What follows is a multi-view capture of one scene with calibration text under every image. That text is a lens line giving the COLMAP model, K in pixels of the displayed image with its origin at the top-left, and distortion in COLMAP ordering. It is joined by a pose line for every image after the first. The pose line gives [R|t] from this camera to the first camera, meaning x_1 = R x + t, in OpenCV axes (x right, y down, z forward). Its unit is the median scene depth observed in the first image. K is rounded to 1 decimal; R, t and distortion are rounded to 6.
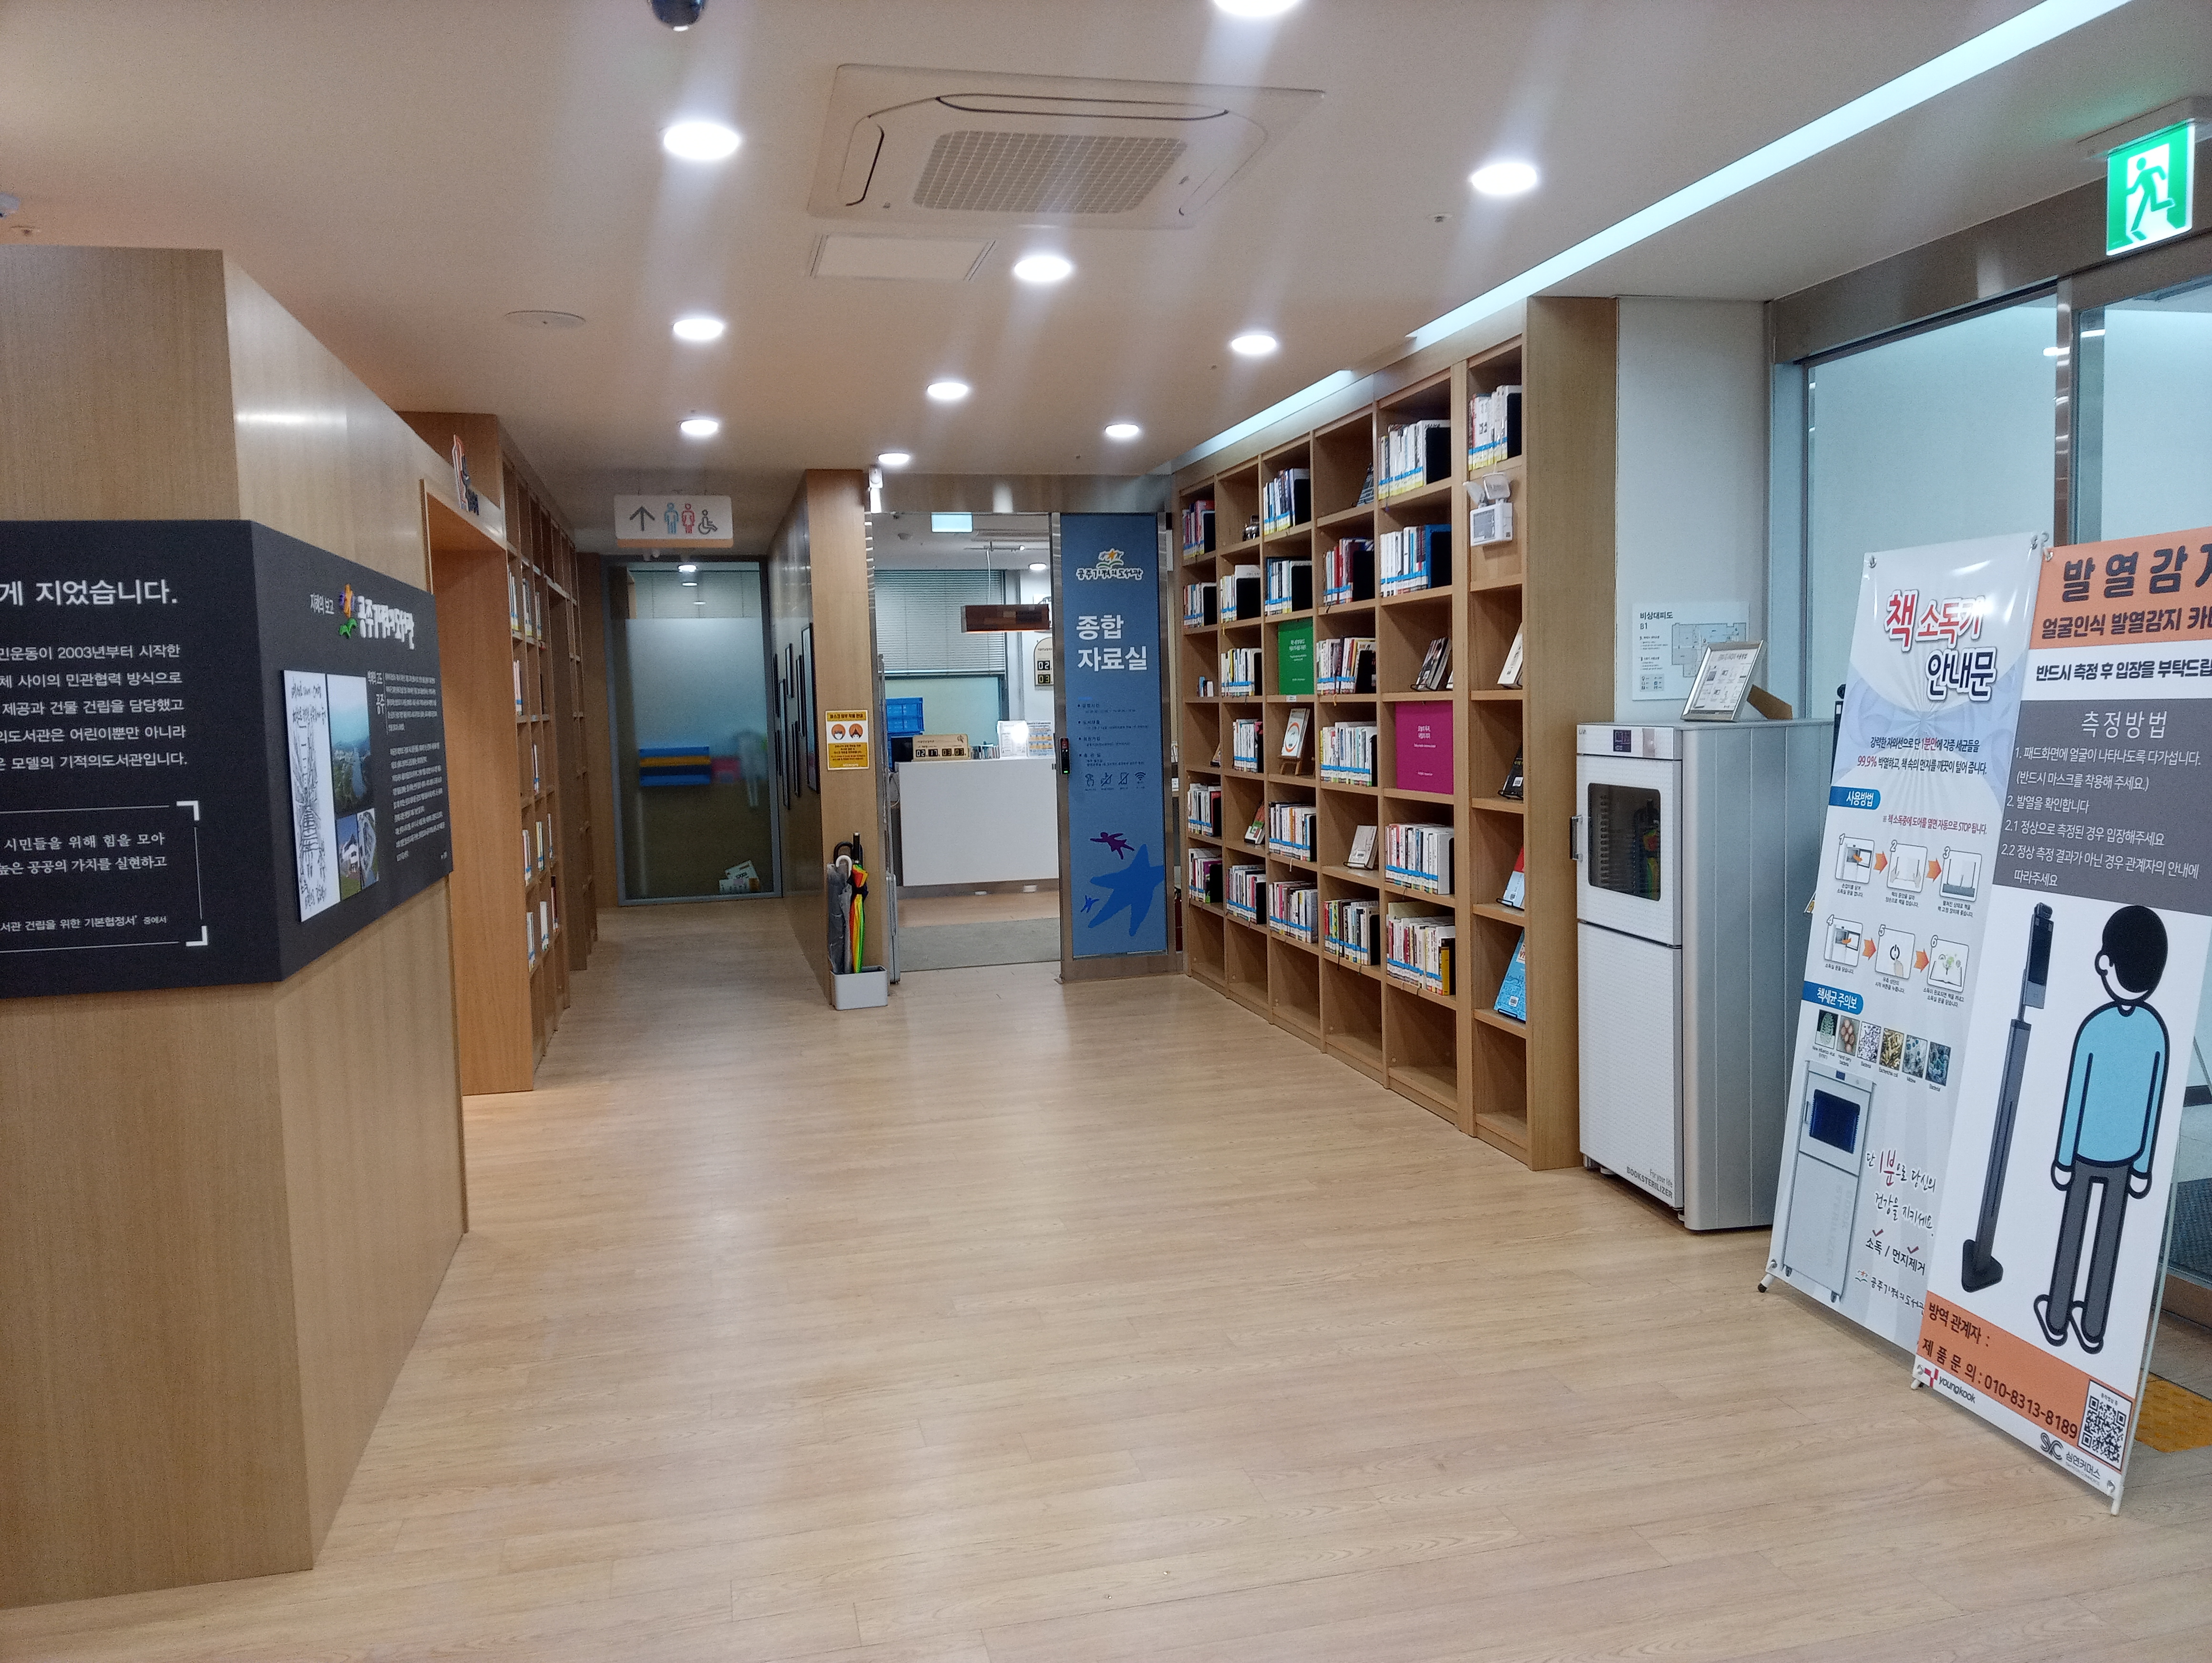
lens RADIAL K [[1705.3, 0, 1115.0], [0, 1705.3, 834.8], [0, 0, 1]] dist [0.042028, -0.045400]
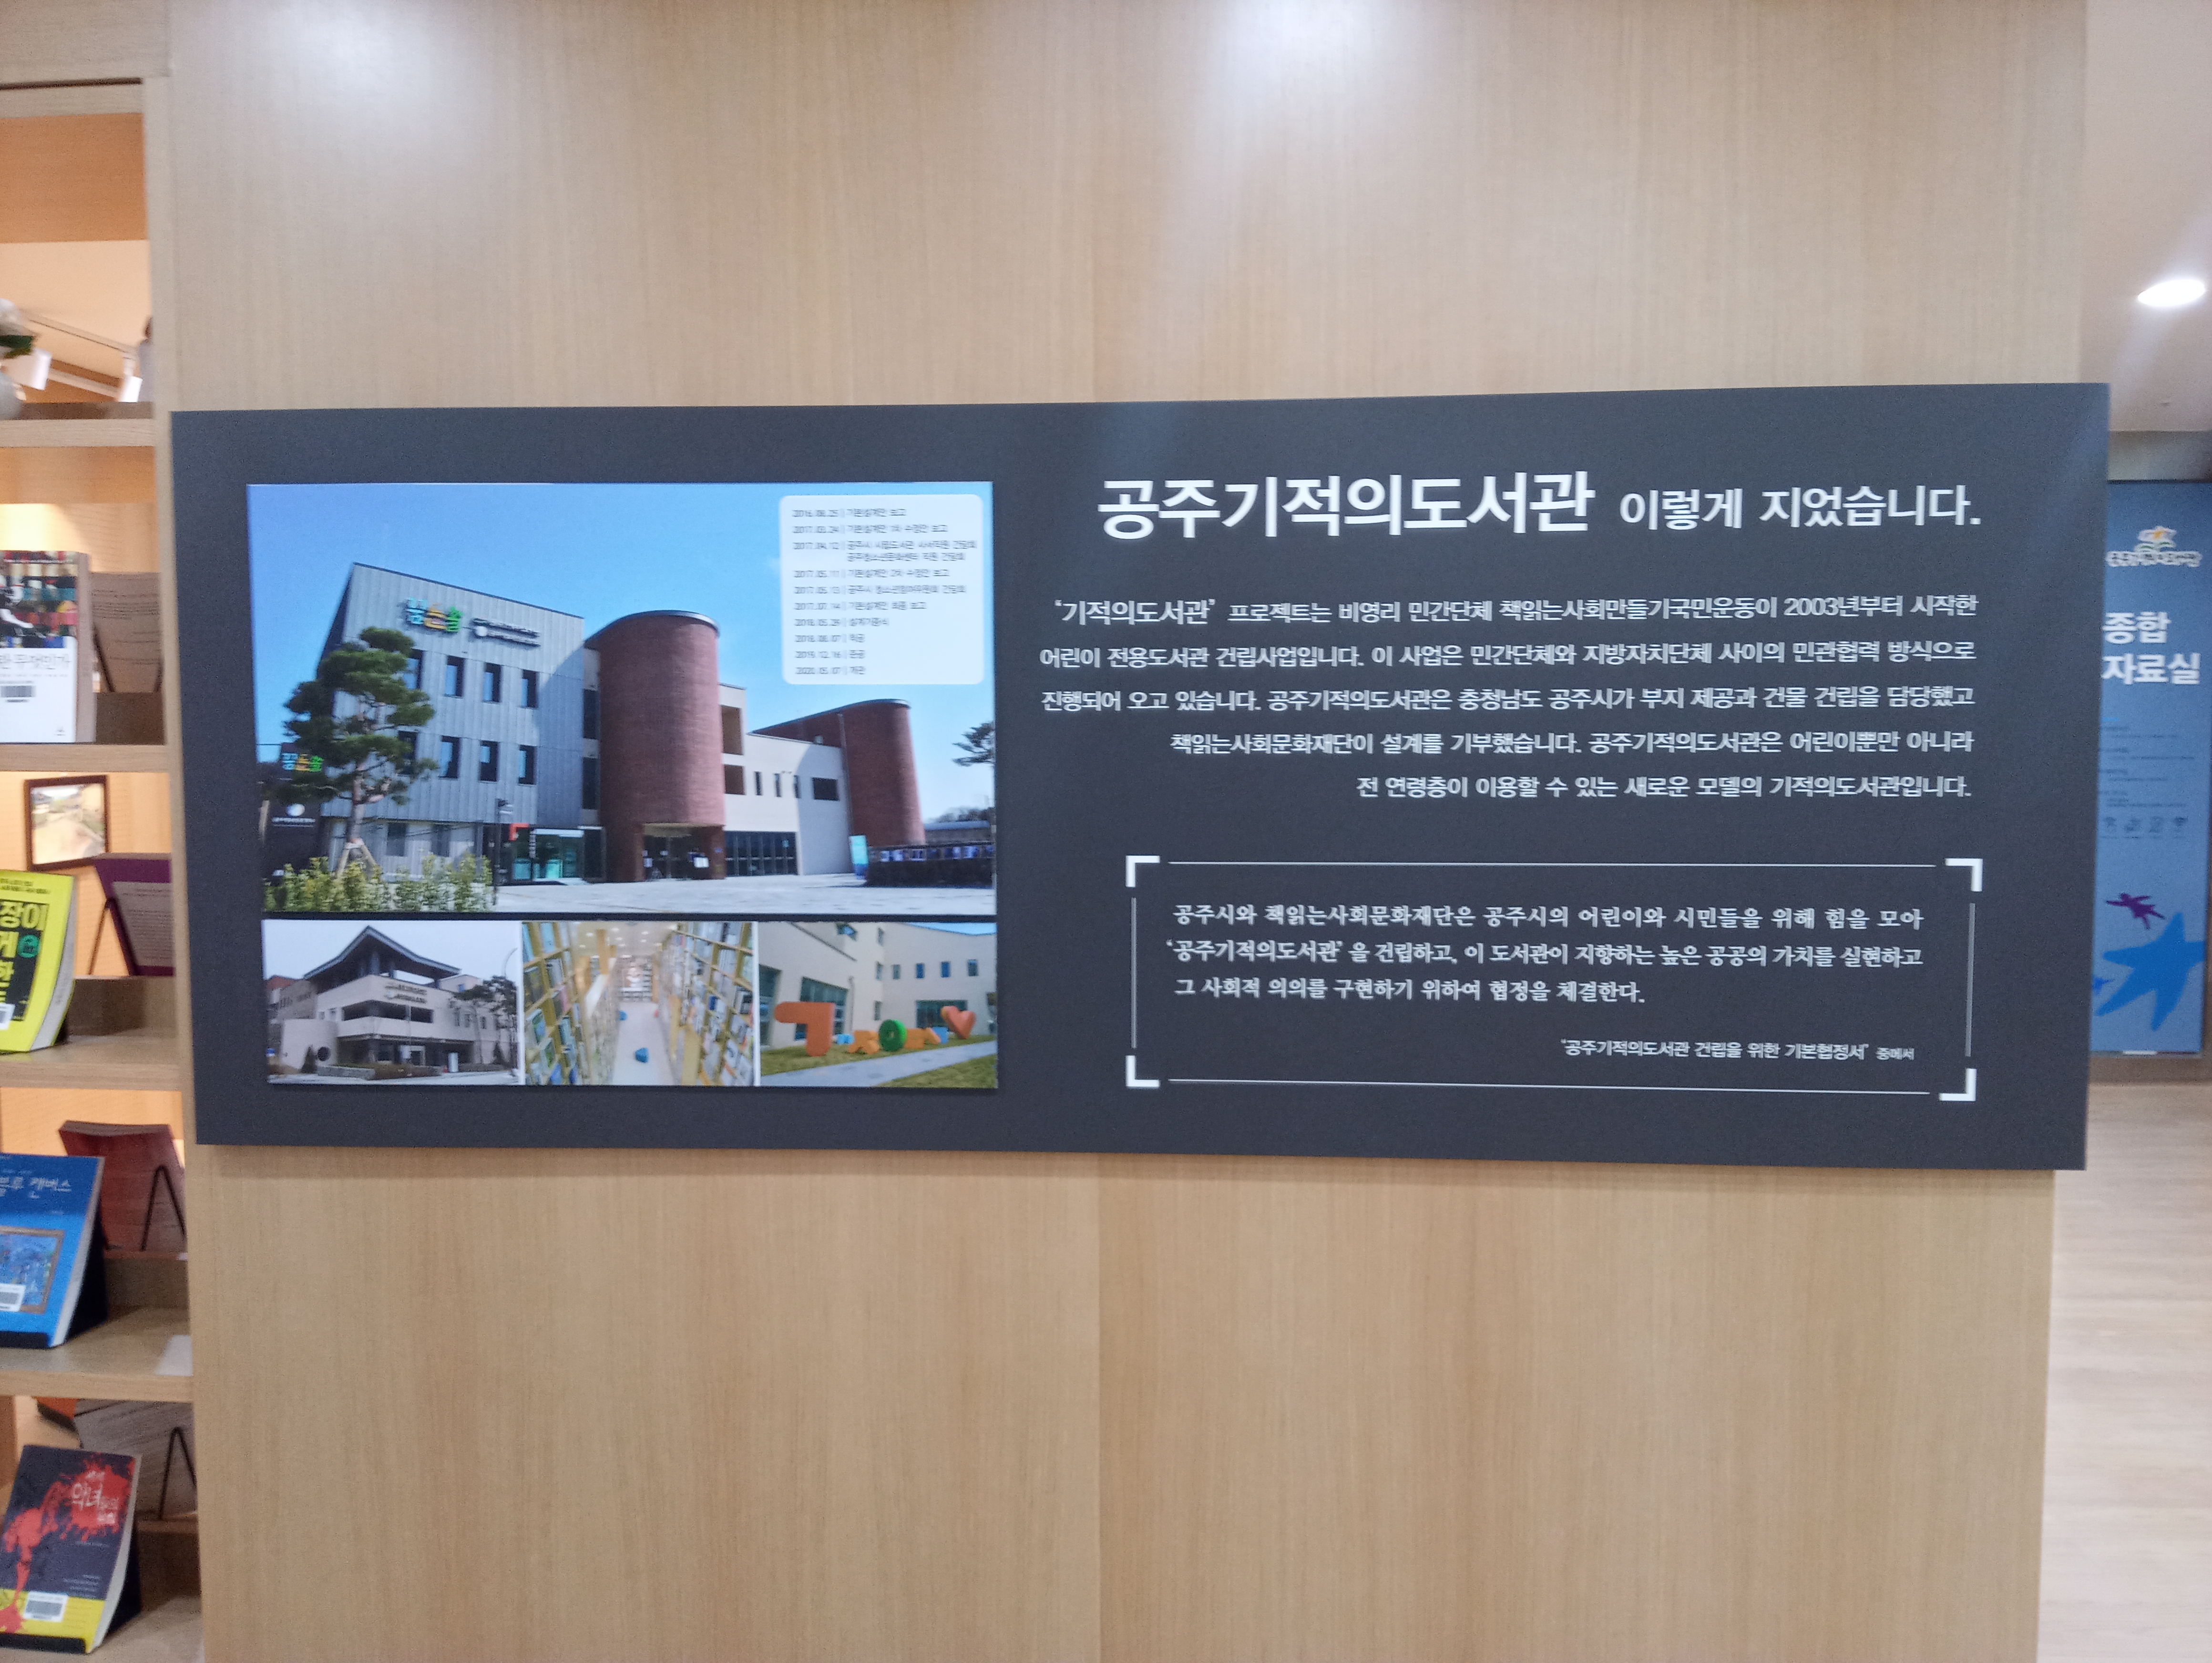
lens RADIAL K [[1705.3, 0, 1095.2], [0, 1705.3, 830.8], [0, 0, 1]] dist [0.042028, -0.045400]
pose [[0.957896, 0.044273, -0.283683, -0.665454], [-0.047359, 0.998870, -0.004024, -0.012540], [0.283184, 0.017290, 0.958910, 0.348260]]
